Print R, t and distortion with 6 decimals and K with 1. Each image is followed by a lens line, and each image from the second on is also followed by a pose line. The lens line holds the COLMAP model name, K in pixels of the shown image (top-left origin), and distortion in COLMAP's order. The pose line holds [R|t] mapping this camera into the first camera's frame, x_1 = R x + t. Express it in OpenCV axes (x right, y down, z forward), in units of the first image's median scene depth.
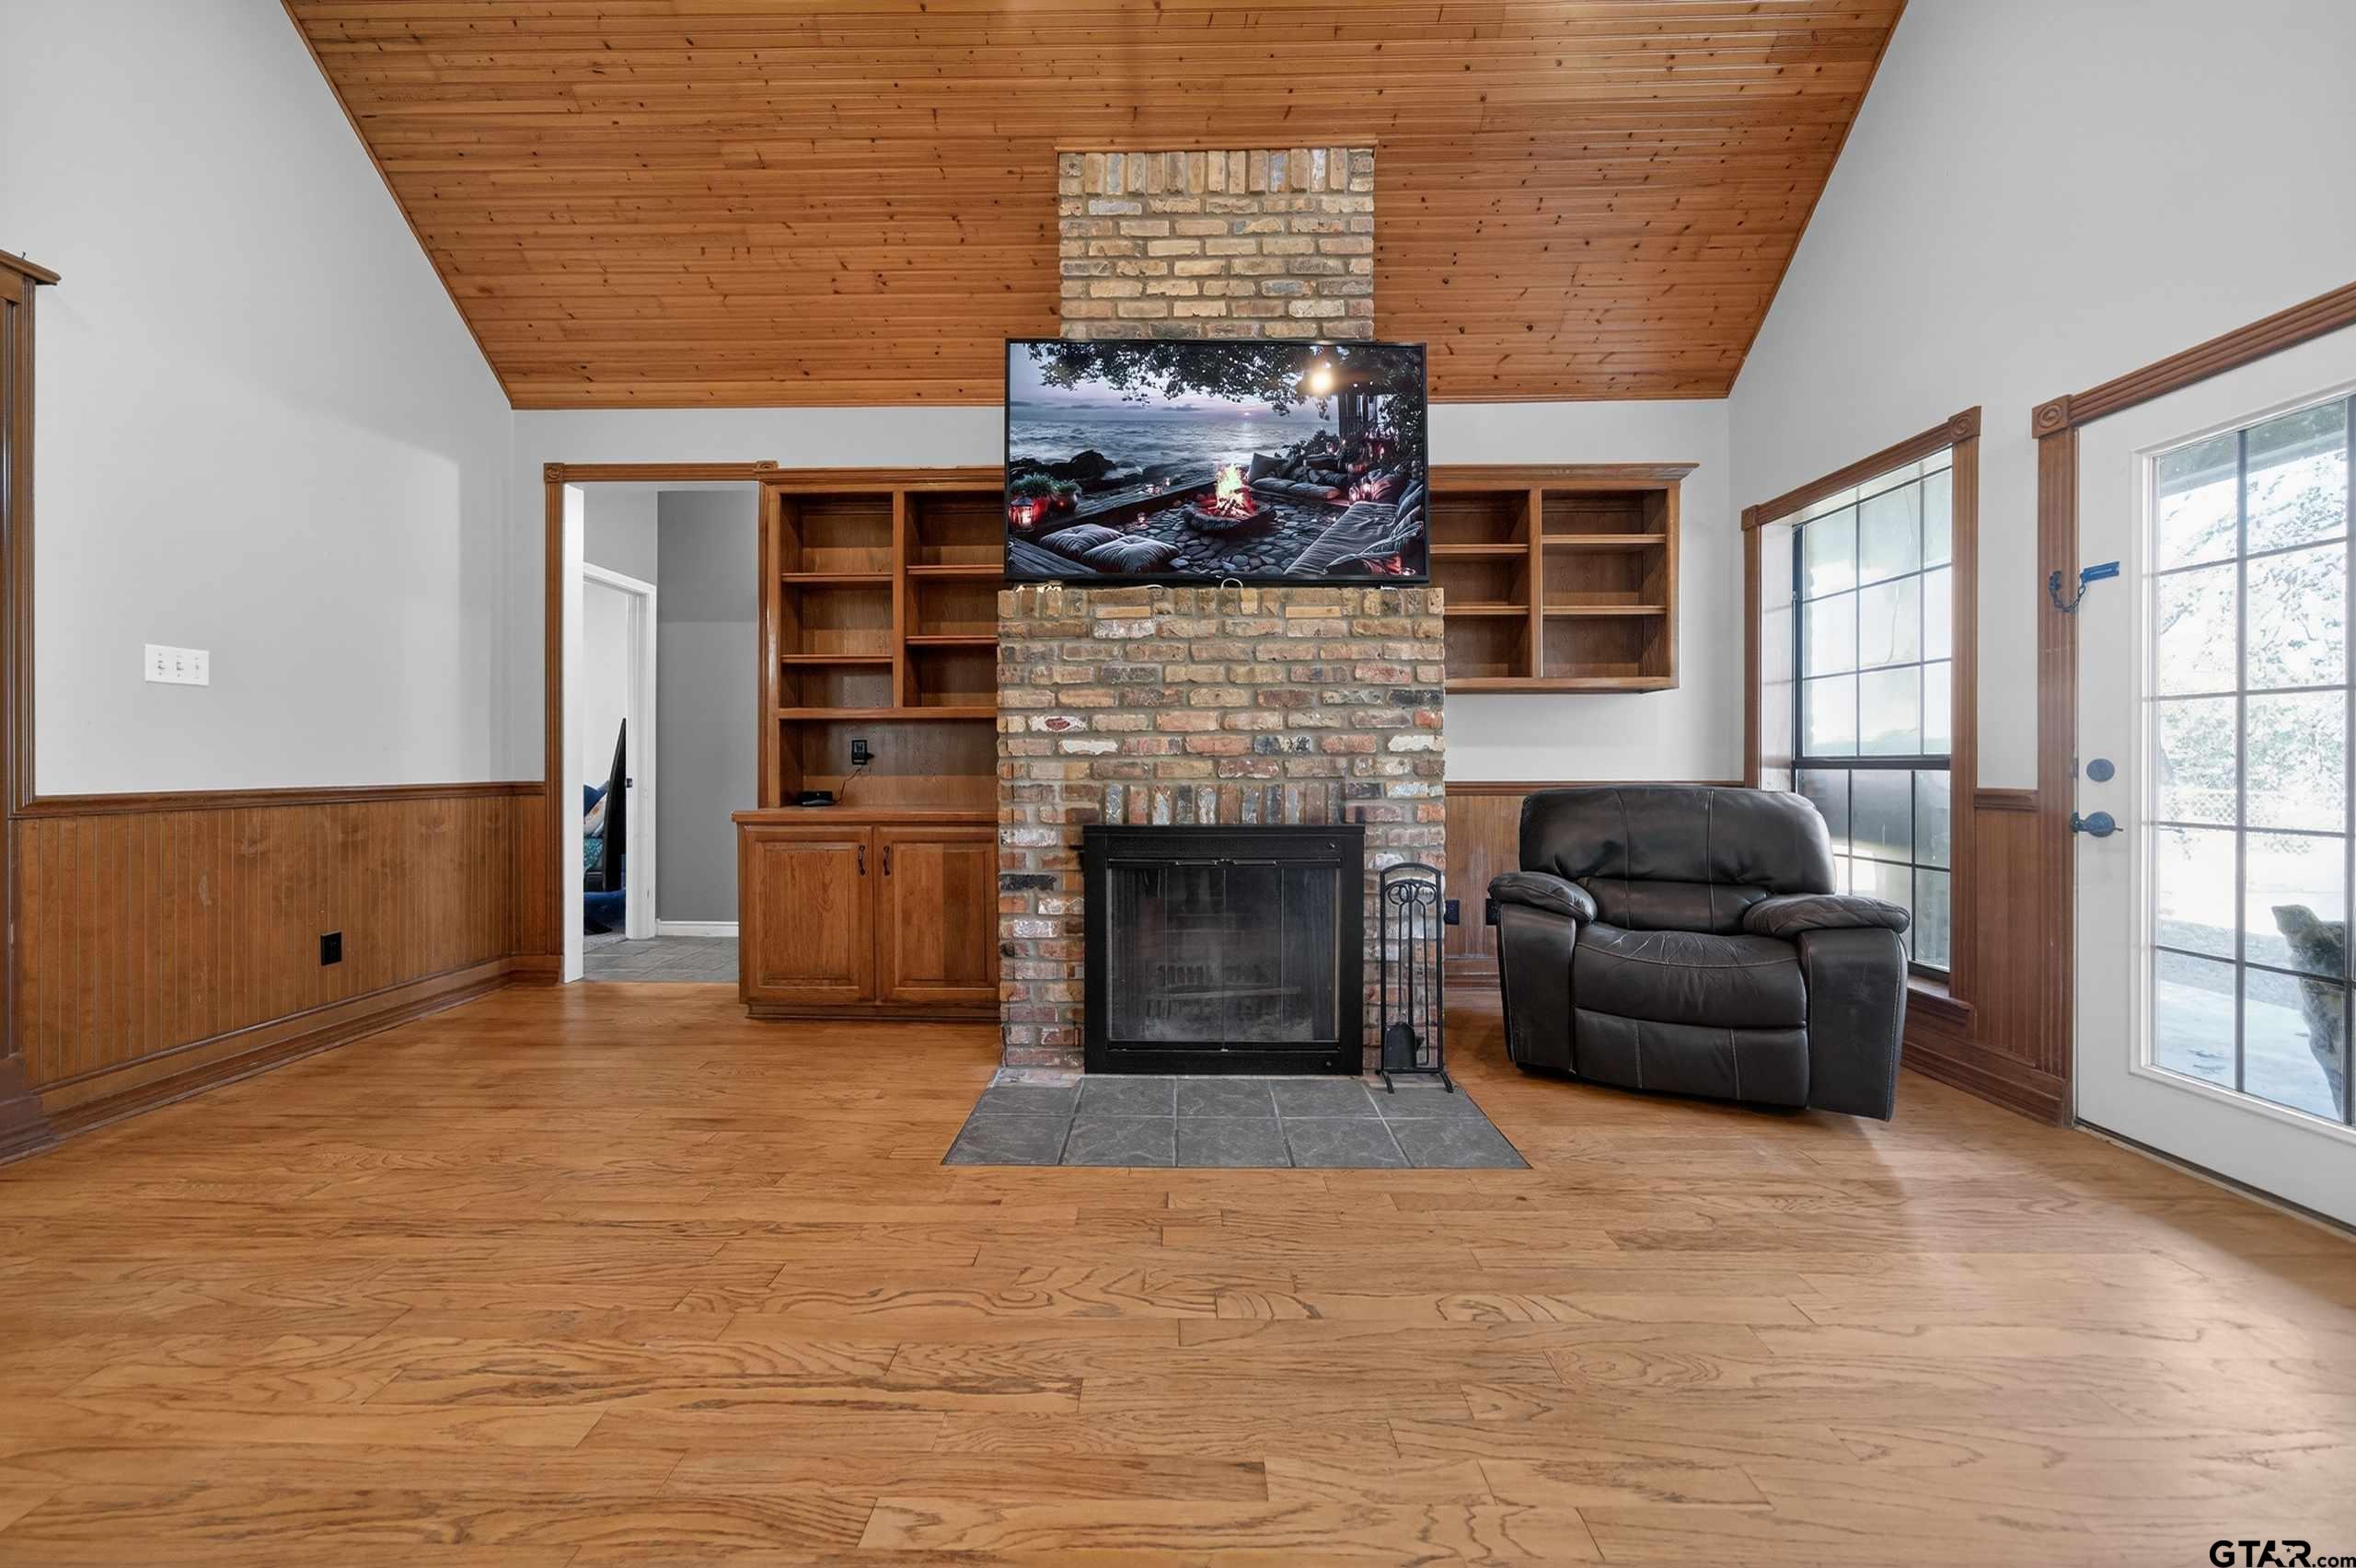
lens RADIAL K [[831.1, 0, 1195.6], [0, 831.1, 769.6], [0, 0, 1]] dist [-0.000375, 0.000018]
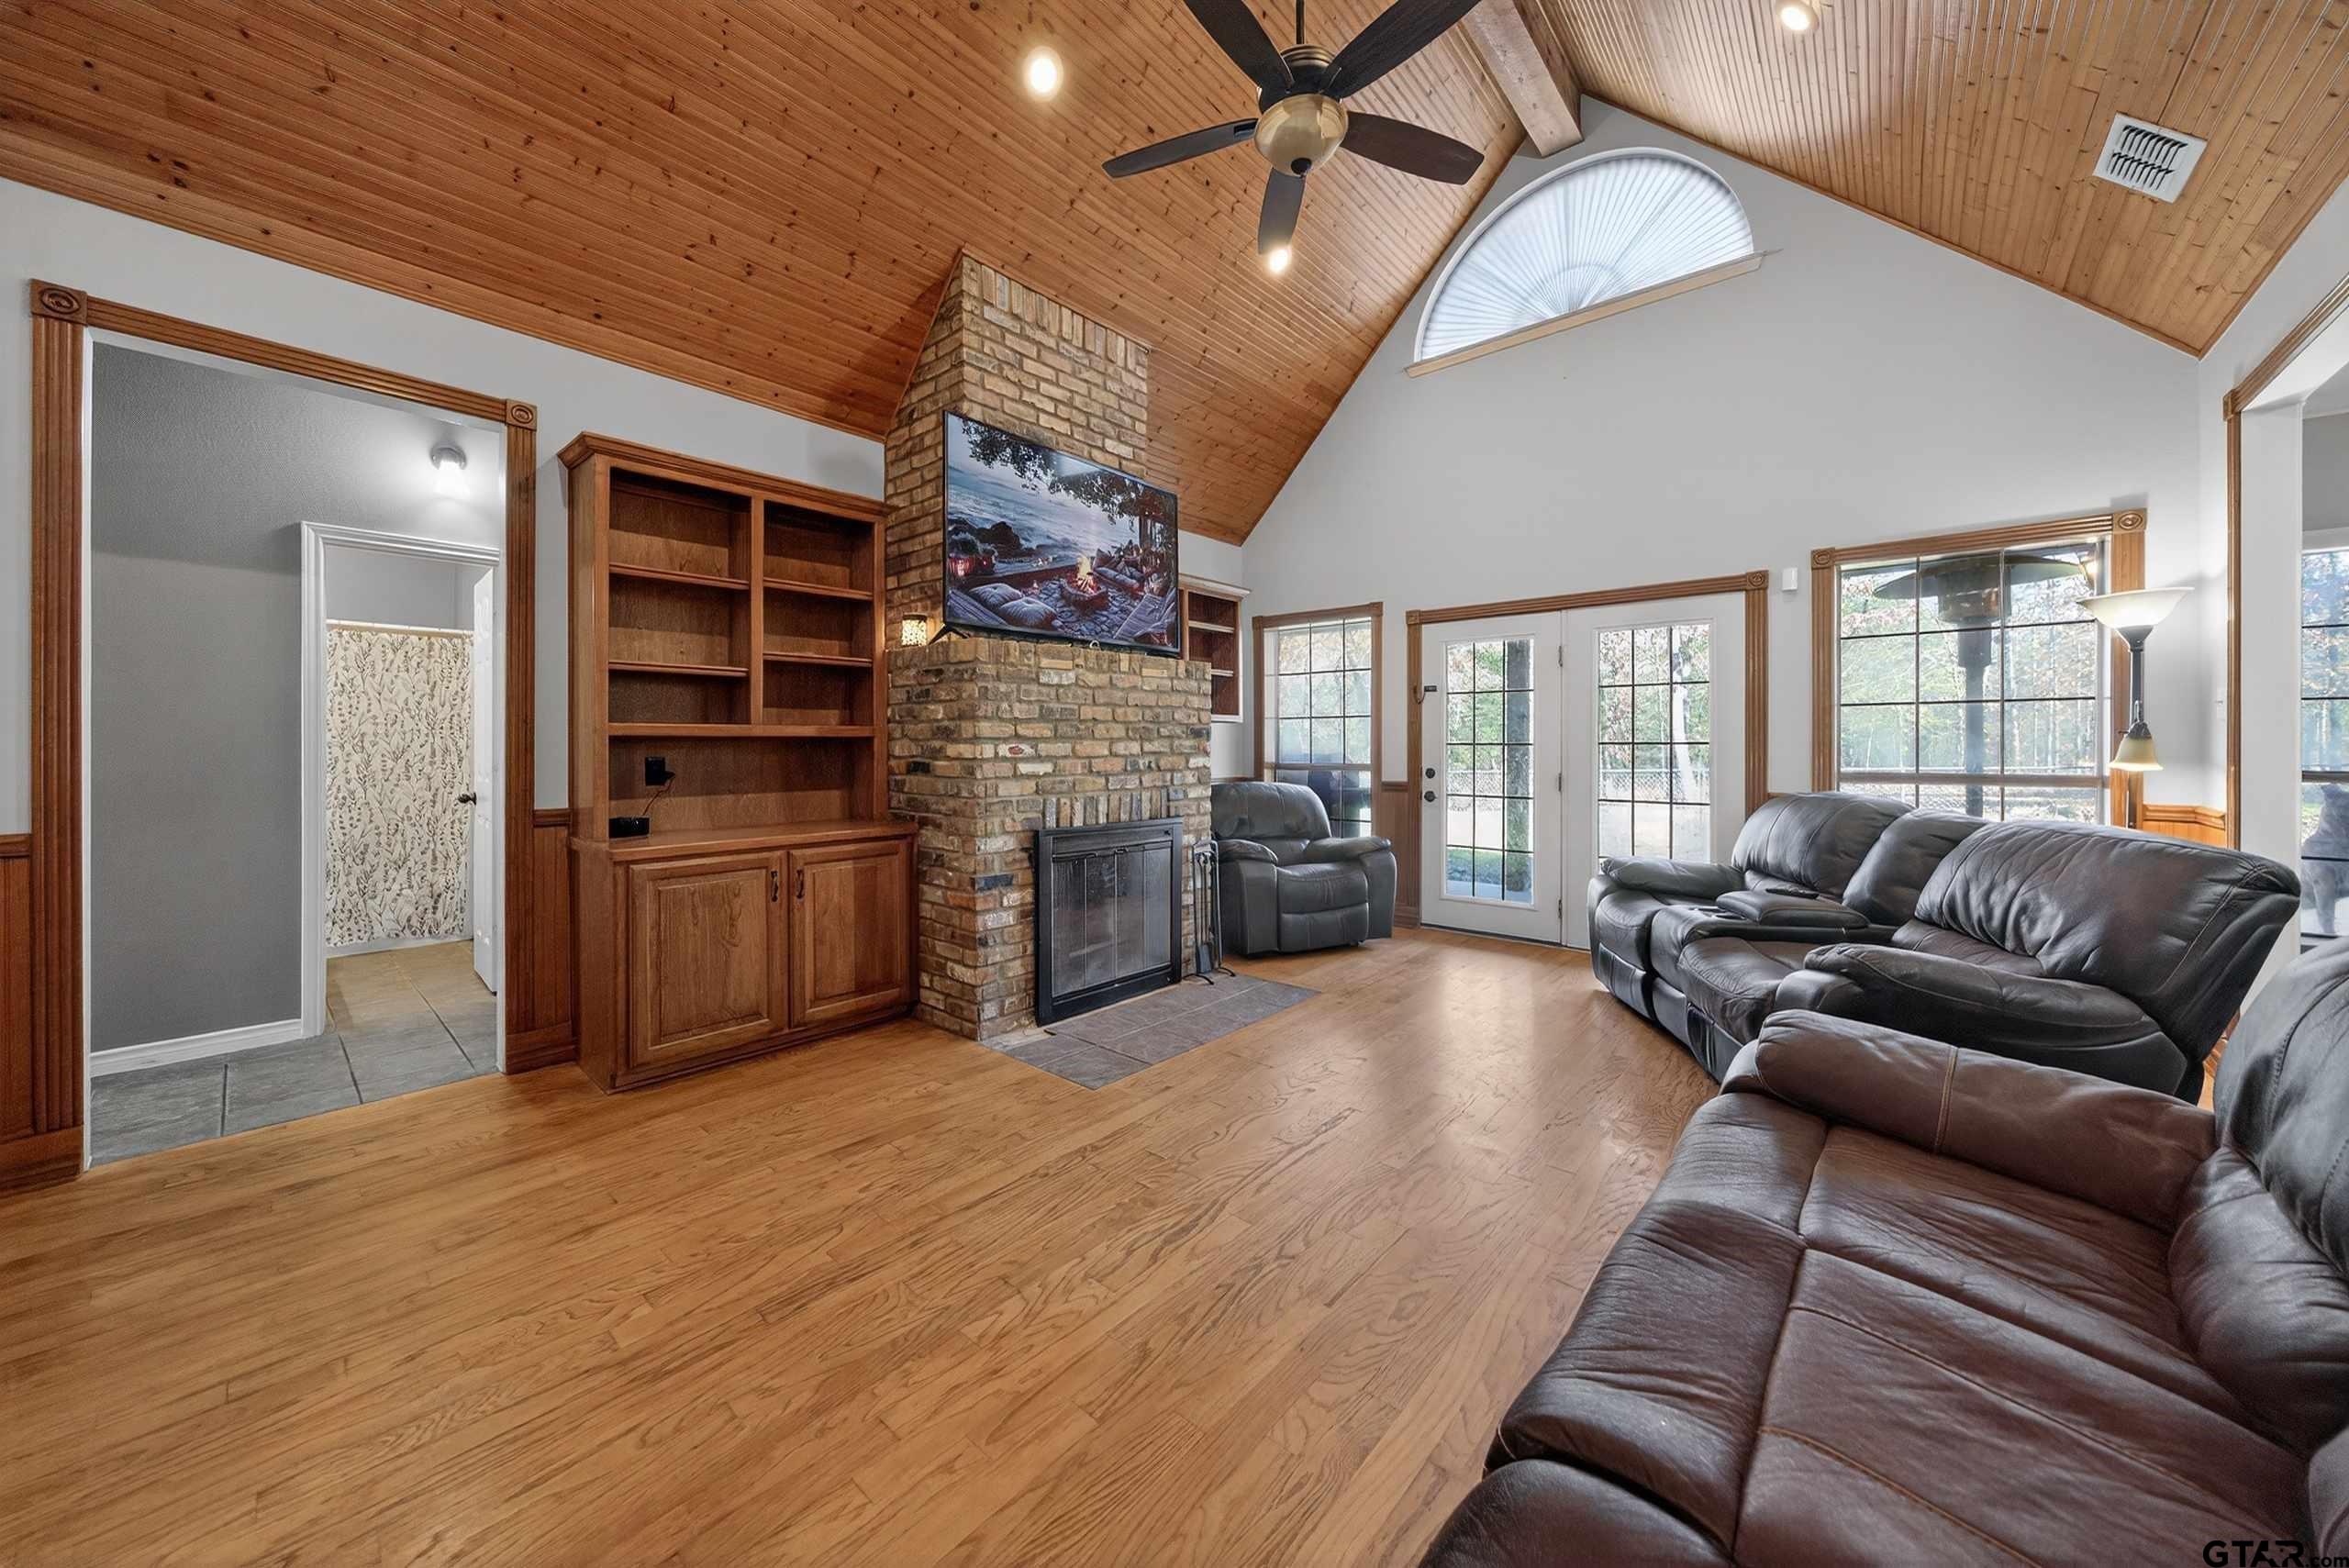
lens RADIAL K [[833.7, 0, 1181.7], [0, 833.7, 745.7], [0, 0, 1]] dist [-0.001048, 0.000018]
pose [[0.640017, -0.000767, 0.768361, -0.957920], [-0.002889, 0.999990, 0.003405, -0.067288], [-0.768356, -0.004399, 0.640008, 0.020870]]
